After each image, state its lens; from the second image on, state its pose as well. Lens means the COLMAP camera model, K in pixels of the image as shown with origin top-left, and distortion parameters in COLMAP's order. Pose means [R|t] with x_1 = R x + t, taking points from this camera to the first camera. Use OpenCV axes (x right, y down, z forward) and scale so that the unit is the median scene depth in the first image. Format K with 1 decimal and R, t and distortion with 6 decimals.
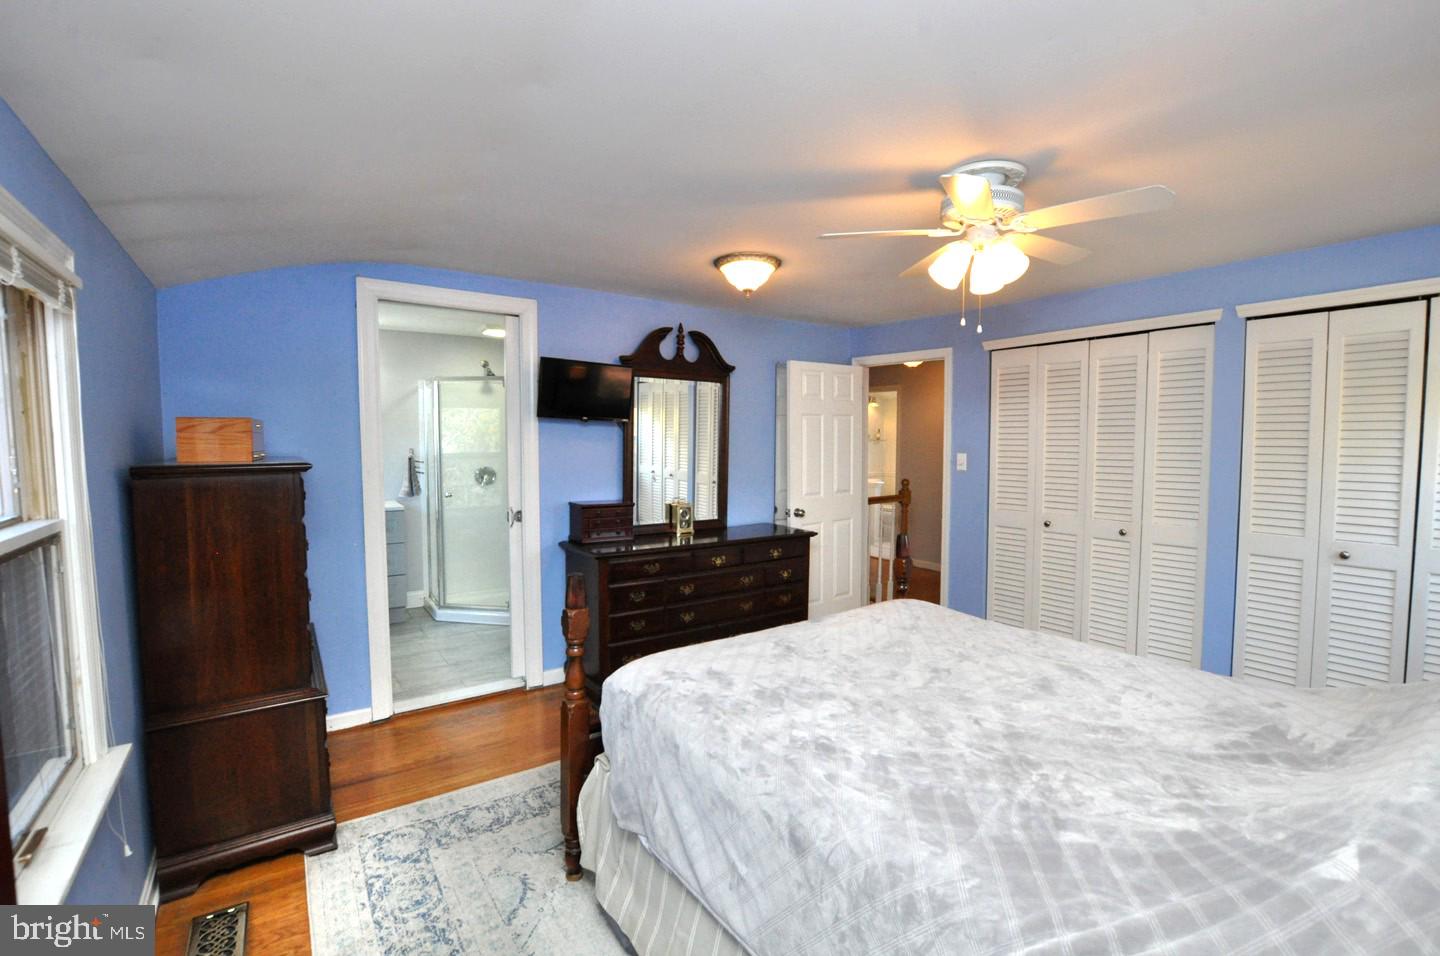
lens RADIAL K [[625.8, 0, 720.3], [0, 625.8, 480.4], [0, 0, 1]] dist [-0.001898, -0.000504]
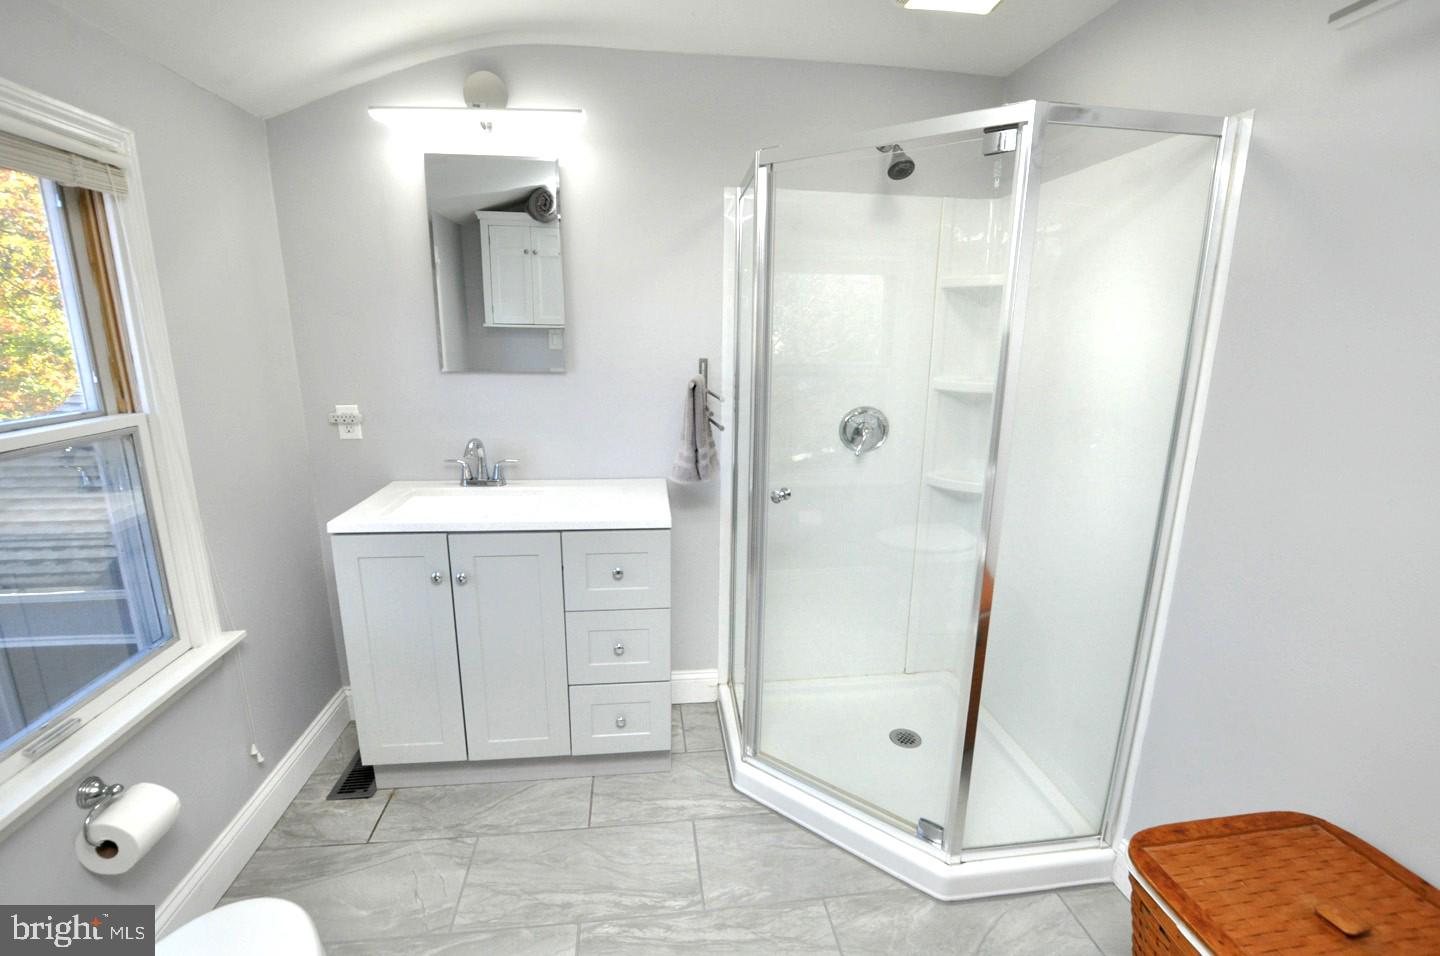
lens RADIAL K [[625.8, 0, 719.4], [0, 625.8, 475.1], [0, 0, 1]] dist [-0.001898, -0.000504]
pose [[0.893993, 0.114718, -0.433148, -0.309423], [-0.043804, 0.984416, 0.170312, -0.045180], [0.445935, -0.133284, 0.885086, 0.655915]]
